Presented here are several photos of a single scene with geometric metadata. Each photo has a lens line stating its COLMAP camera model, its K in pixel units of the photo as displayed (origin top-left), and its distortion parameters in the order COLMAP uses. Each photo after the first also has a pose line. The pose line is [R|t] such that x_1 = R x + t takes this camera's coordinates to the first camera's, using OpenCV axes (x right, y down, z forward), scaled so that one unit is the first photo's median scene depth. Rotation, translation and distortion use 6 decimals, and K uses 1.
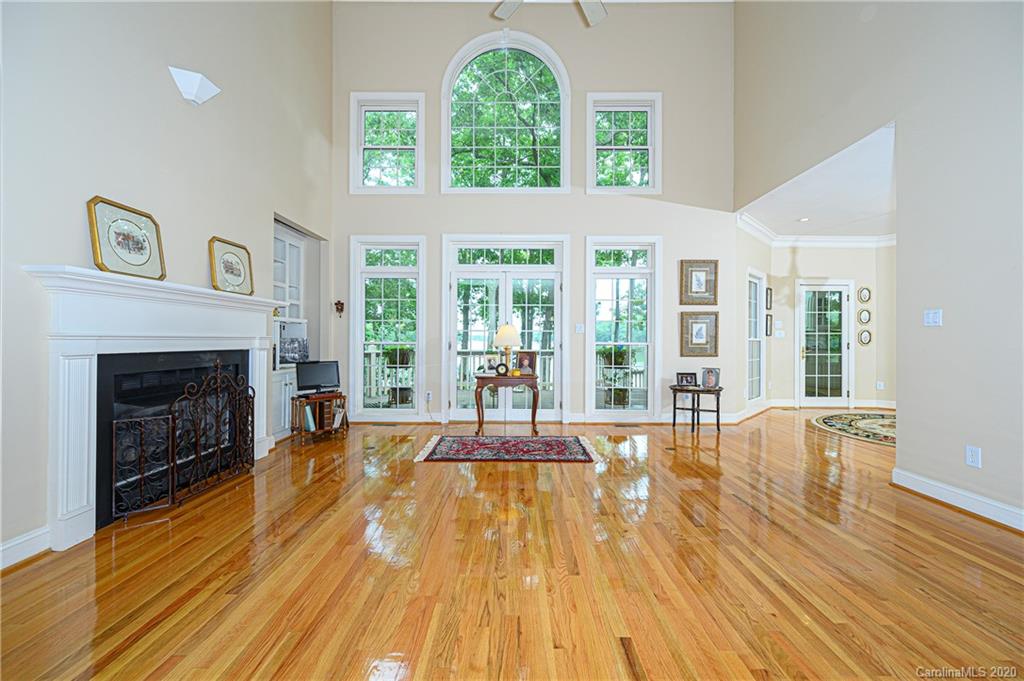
lens RADIAL K [[406.6, 0, 512.0], [0, 406.6, 340.5], [0, 0, 1]] dist [-0.000076, -0.000040]
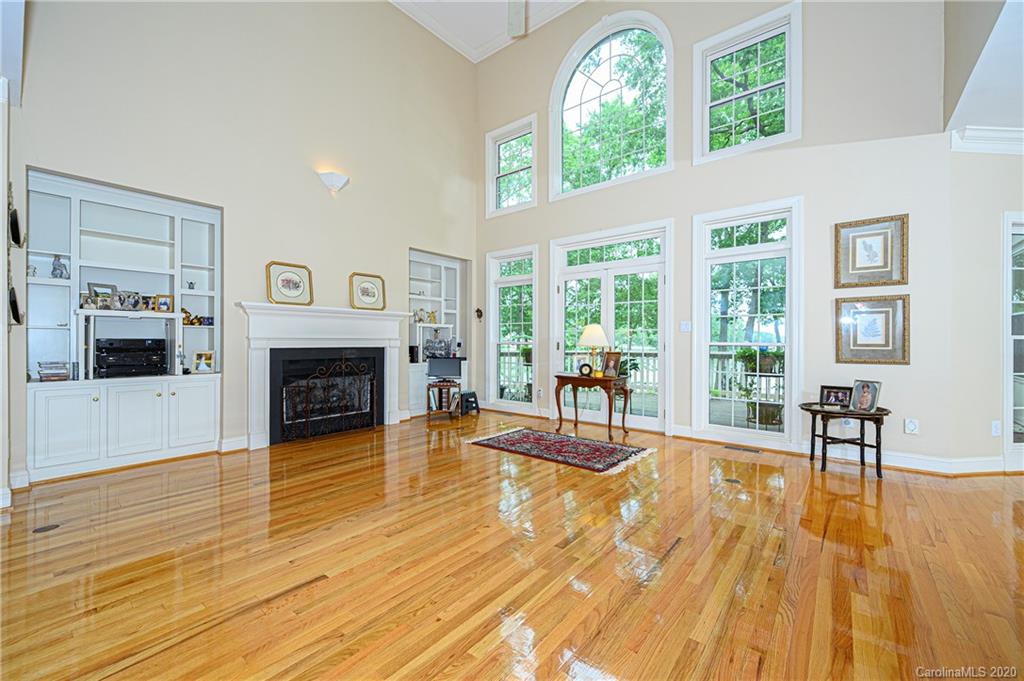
lens RADIAL K [[411.8, 0, 512.0], [0, 411.8, 340.5], [0, 0, 1]] dist [0.001874, 0.000033]
pose [[0.779935, -0.003723, -0.625850, 0.439686], [0.001448, 0.999990, -0.004144, 0.003705], [0.625859, 0.002326, 0.779933, 0.106442]]
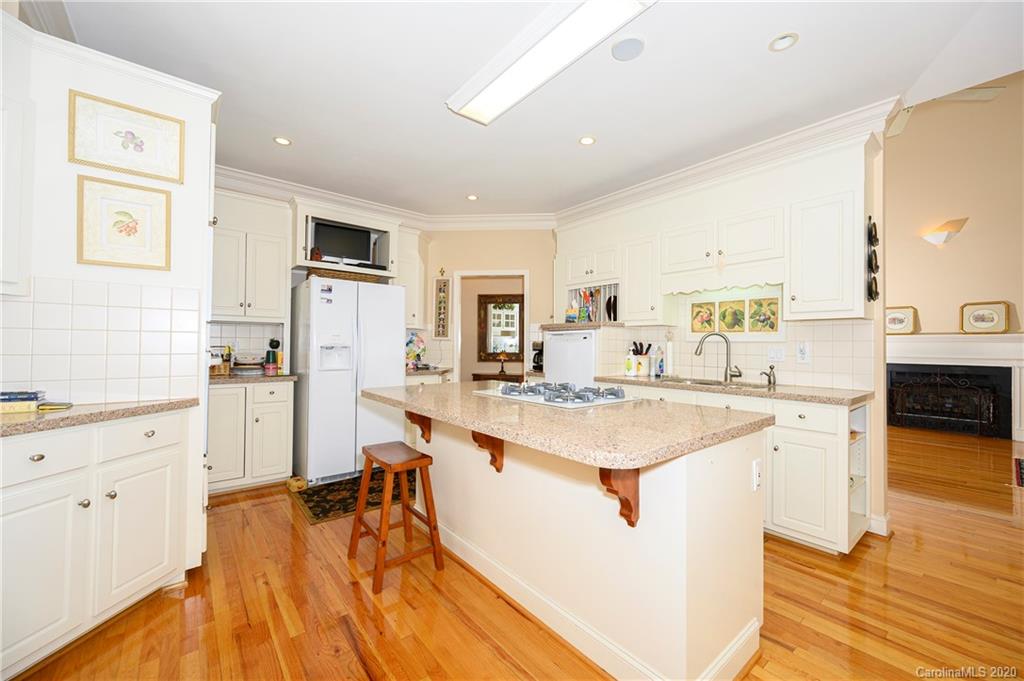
lens RADIAL K [[406.6, 0, 512.0], [0, 406.6, 340.5], [0, 0, 1]] dist [-0.000076, -0.000040]
pose [[-0.772127, -0.015429, -0.635281, 1.278222], [-0.010815, 0.999879, -0.011140, -0.029030], [0.635376, -0.001730, -0.772201, 0.706455]]
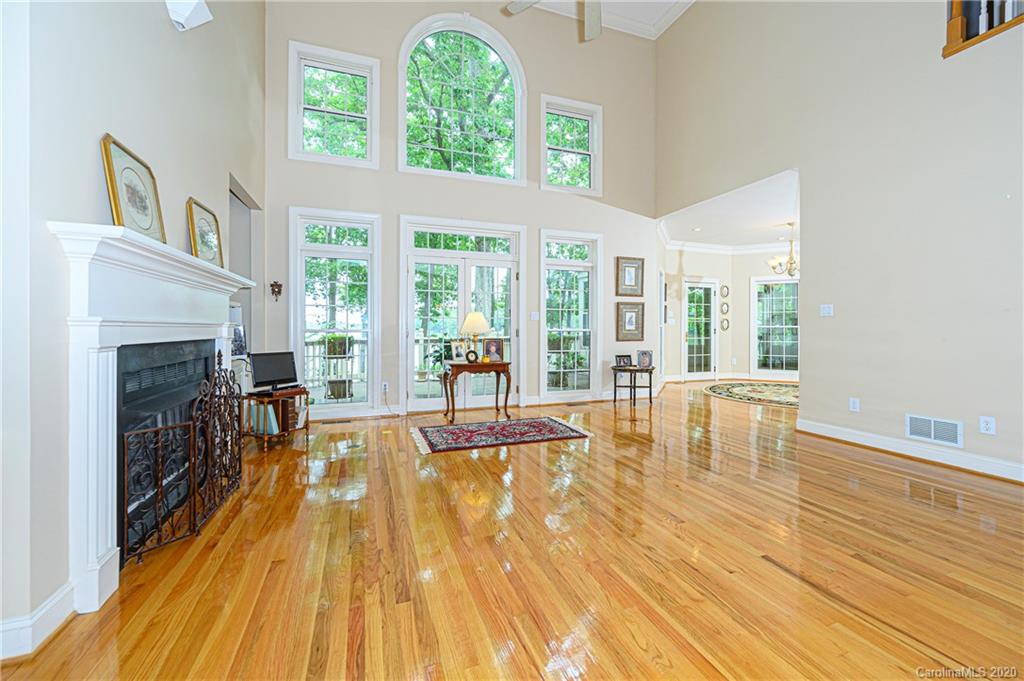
lens RADIAL K [[411.3, 0, 513.5], [0, 411.3, 331.0], [0, 0, 1]] dist [-0.004252, -0.000171]
pose [[0.938714, -0.005934, 0.344647, -0.264619], [0.003491, 0.999964, 0.007709, 0.001238], [-0.344680, -0.006034, 0.938701, 0.015882]]
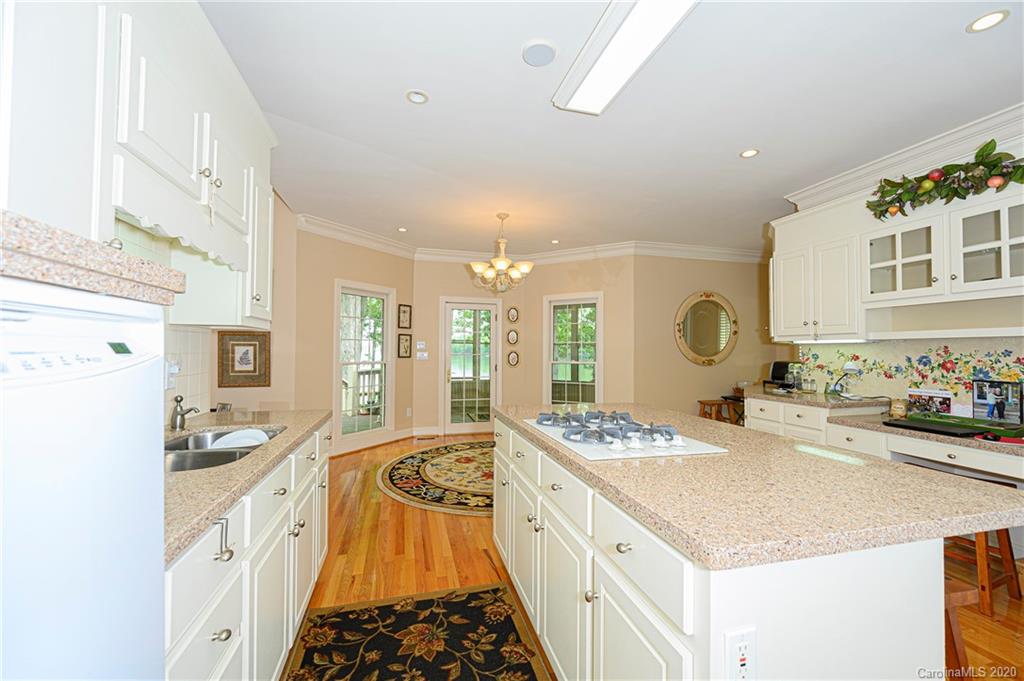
lens RADIAL K [[406.6, 0, 512.0], [0, 406.6, 340.5], [0, 0, 1]] dist [-0.000076, -0.000040]
pose [[0.965641, 0.005840, 0.259814, 0.791380], [0.001159, 0.999641, -0.026779, -0.031340], [-0.259878, 0.026160, 0.965287, 0.084856]]
